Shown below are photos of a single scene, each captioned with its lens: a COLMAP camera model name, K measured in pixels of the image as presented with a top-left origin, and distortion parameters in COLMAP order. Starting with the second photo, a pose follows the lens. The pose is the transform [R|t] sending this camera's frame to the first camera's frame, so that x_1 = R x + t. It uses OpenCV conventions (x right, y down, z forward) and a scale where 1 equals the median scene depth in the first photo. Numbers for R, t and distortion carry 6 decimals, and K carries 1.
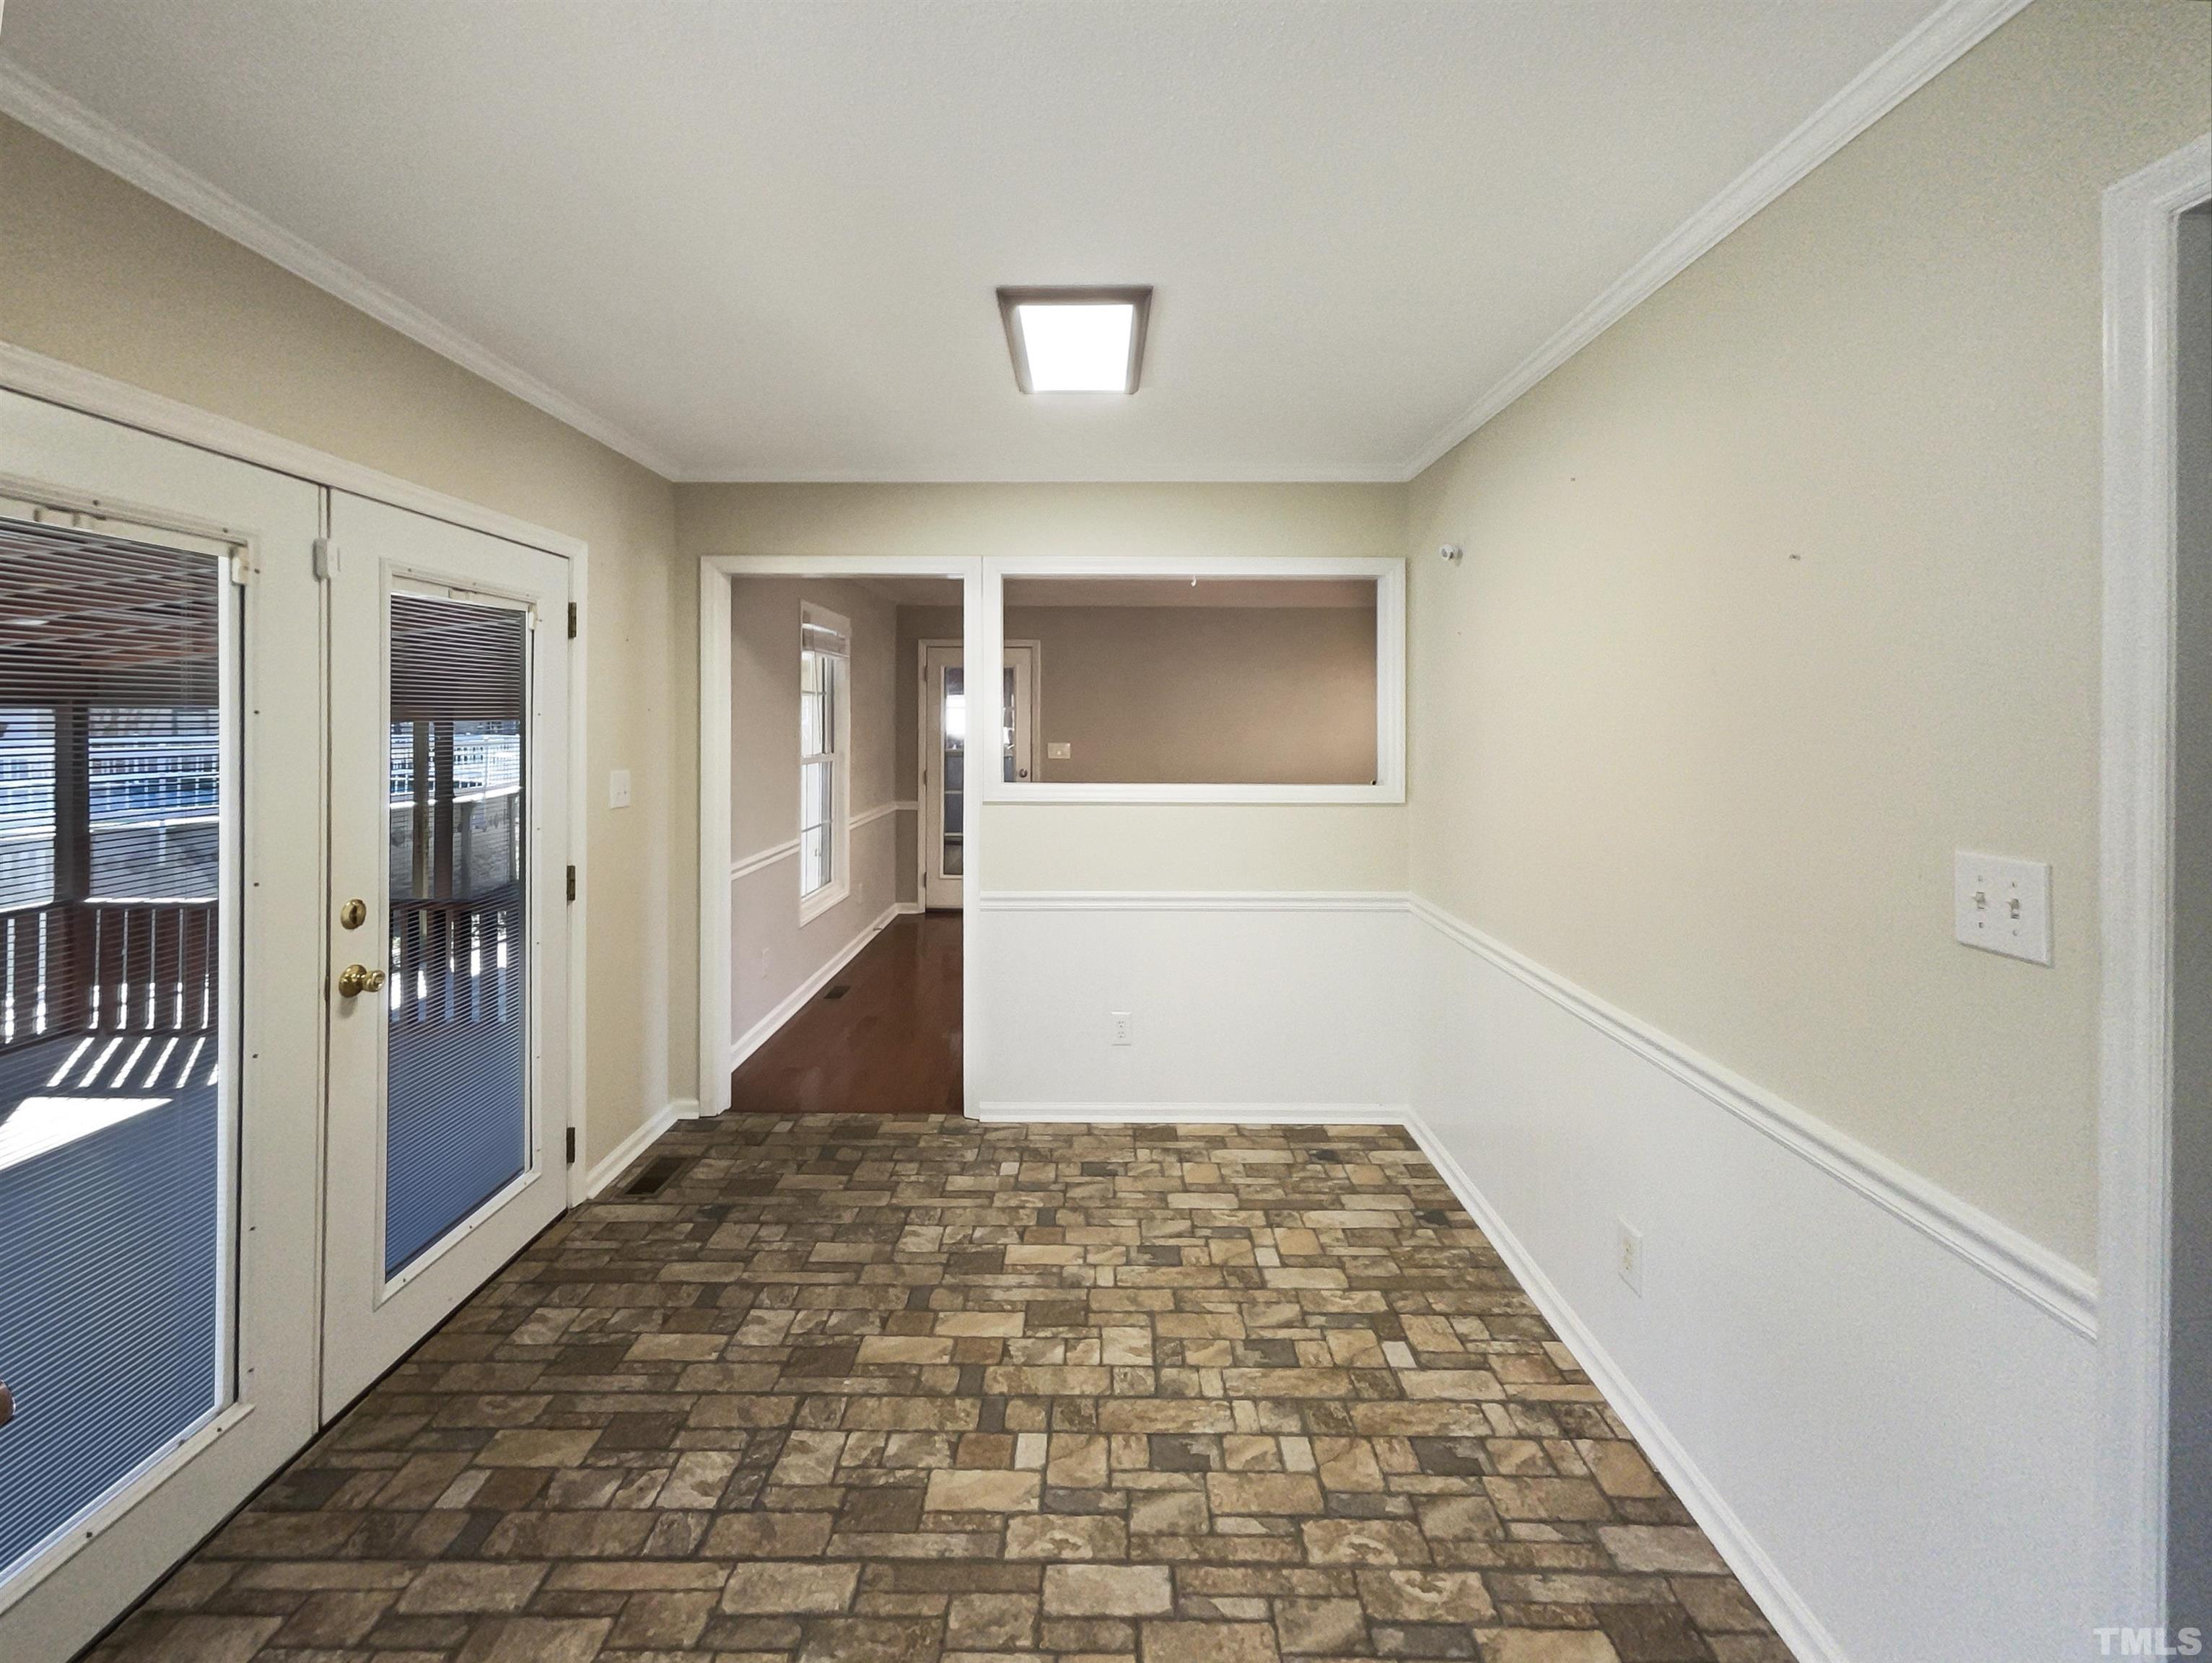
lens RADIAL K [[910.4, 0, 1094.7], [0, 910.4, 837.0], [0, 0, 1]] dist [-0.002283, -0.000500]
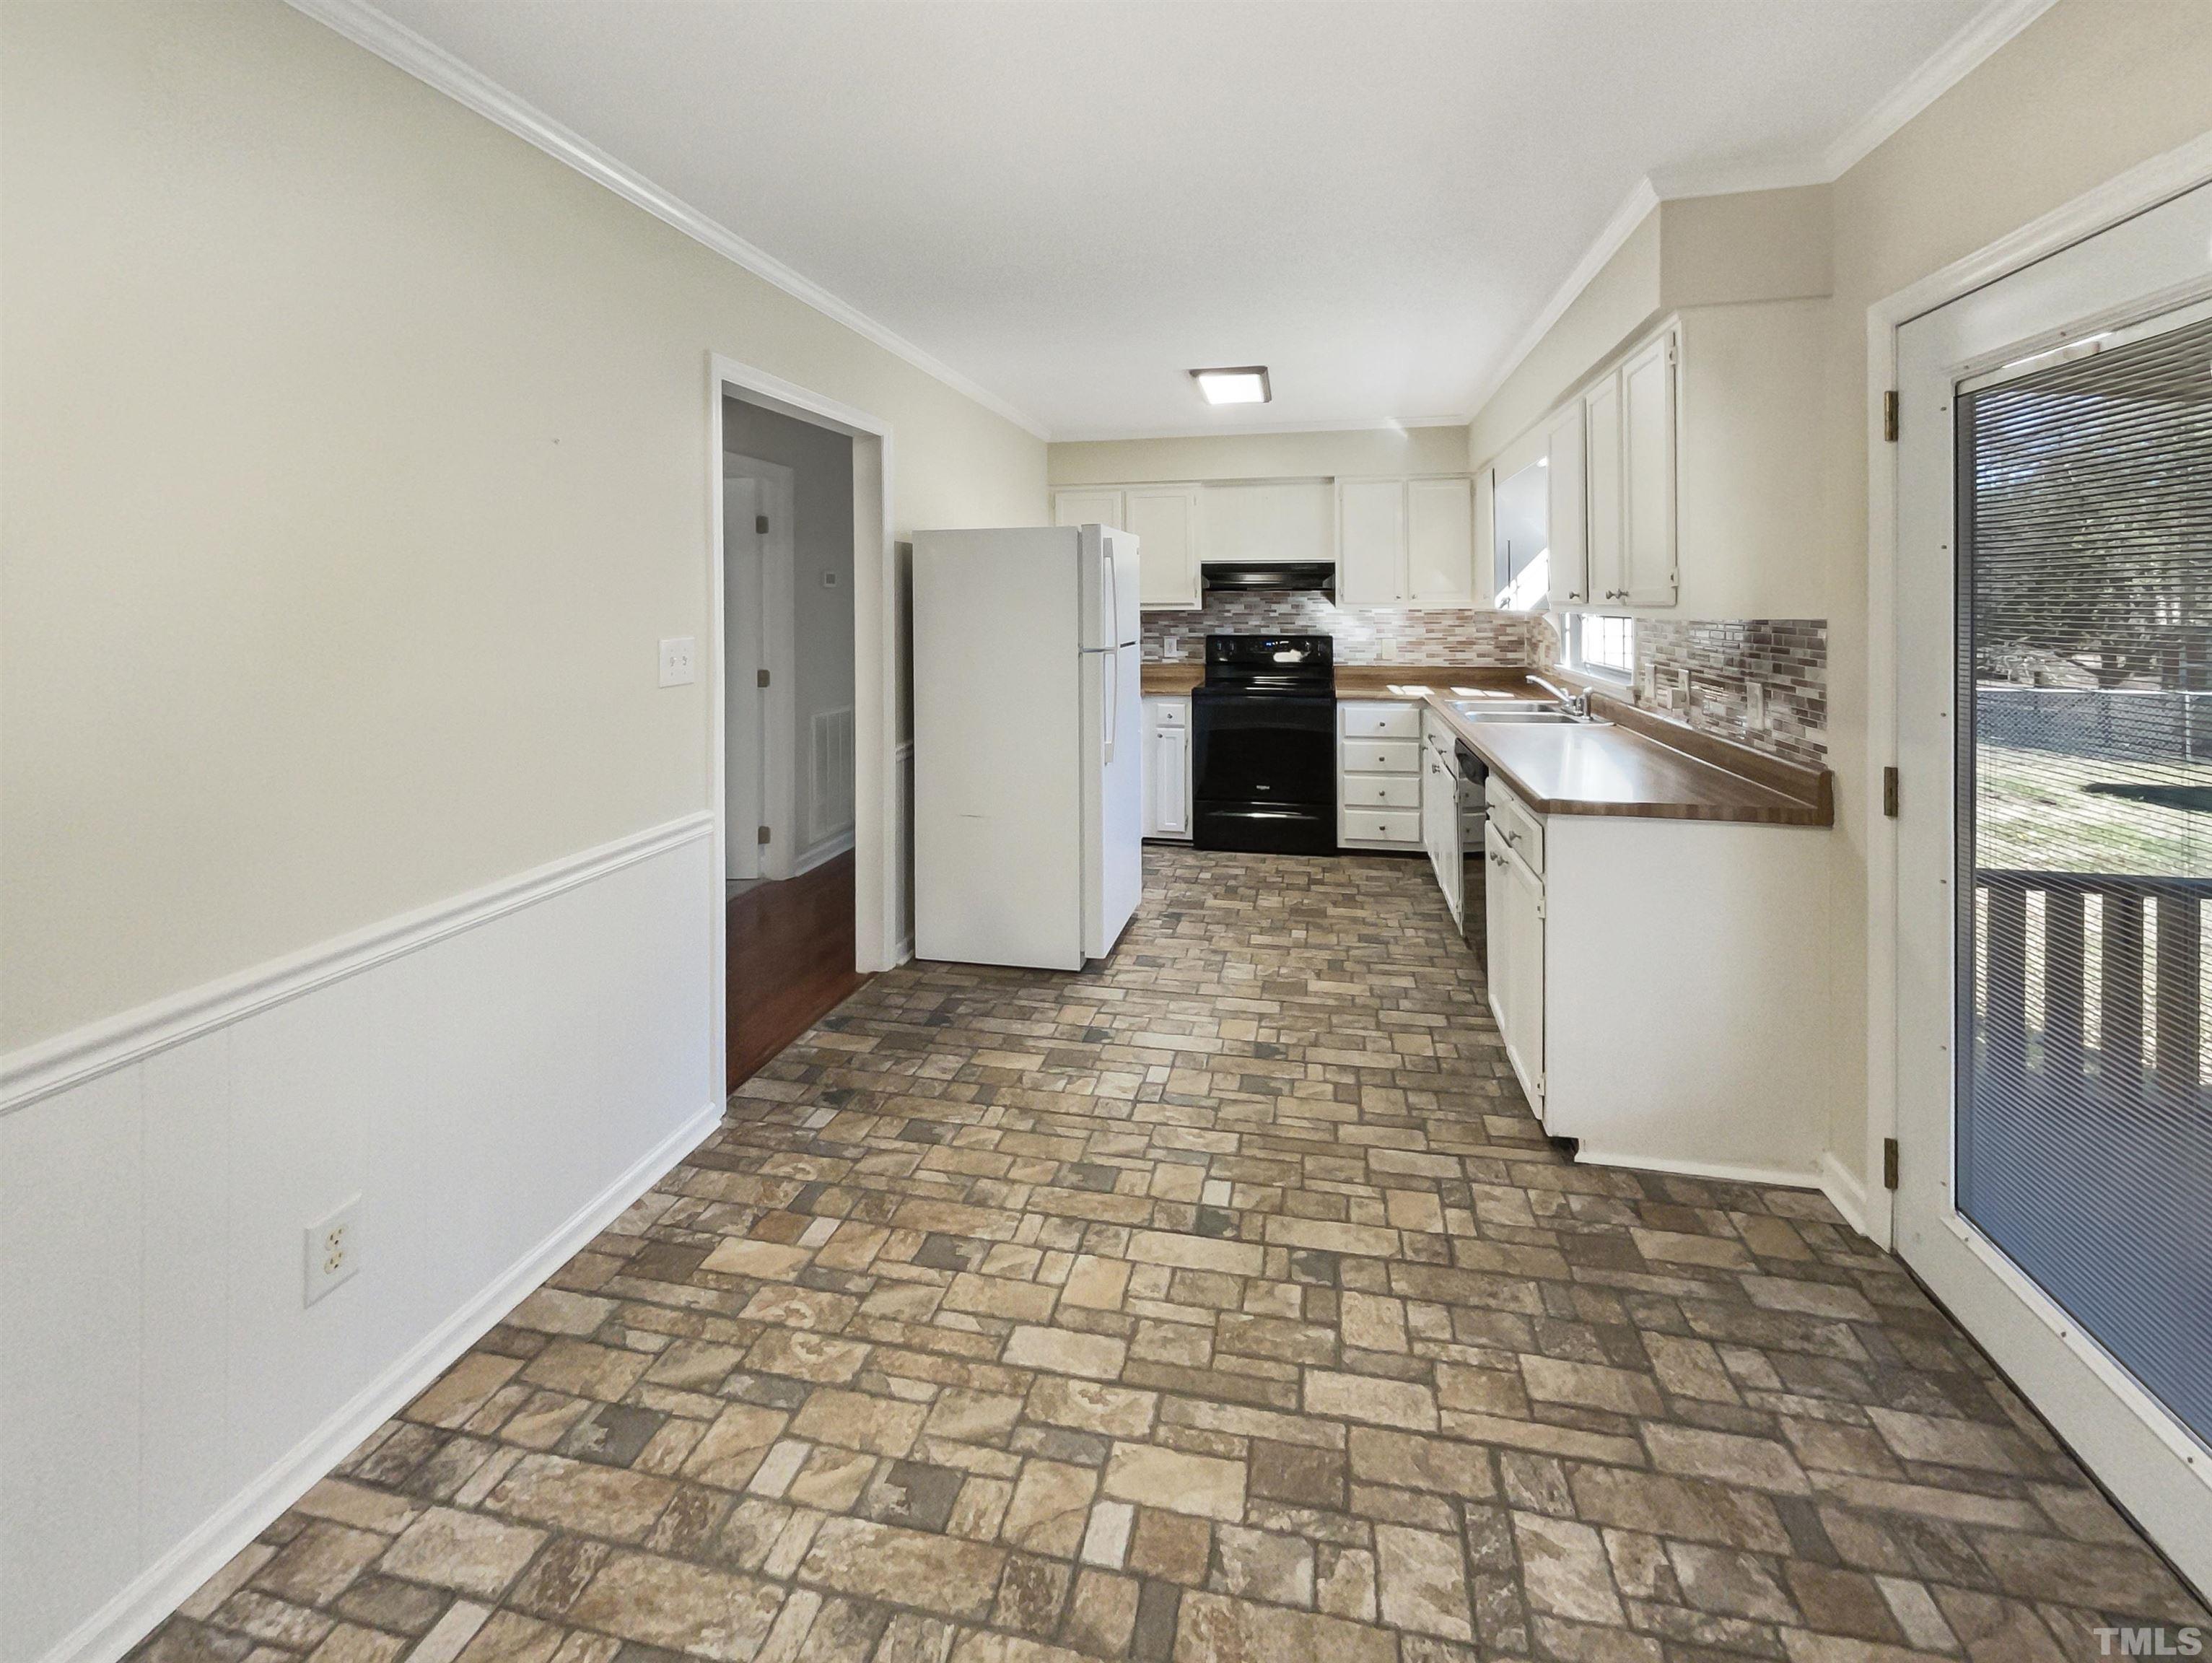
lens RADIAL K [[910.4, 0, 1116.9], [0, 910.4, 821.9], [0, 0, 1]] dist [-0.002283, -0.000500]
pose [[-0.976710, -0.040526, 0.210701, -0.222551], [0.036637, 0.936079, 0.349877, -0.120094], [-0.211412, 0.349448, -0.912793, 1.576375]]
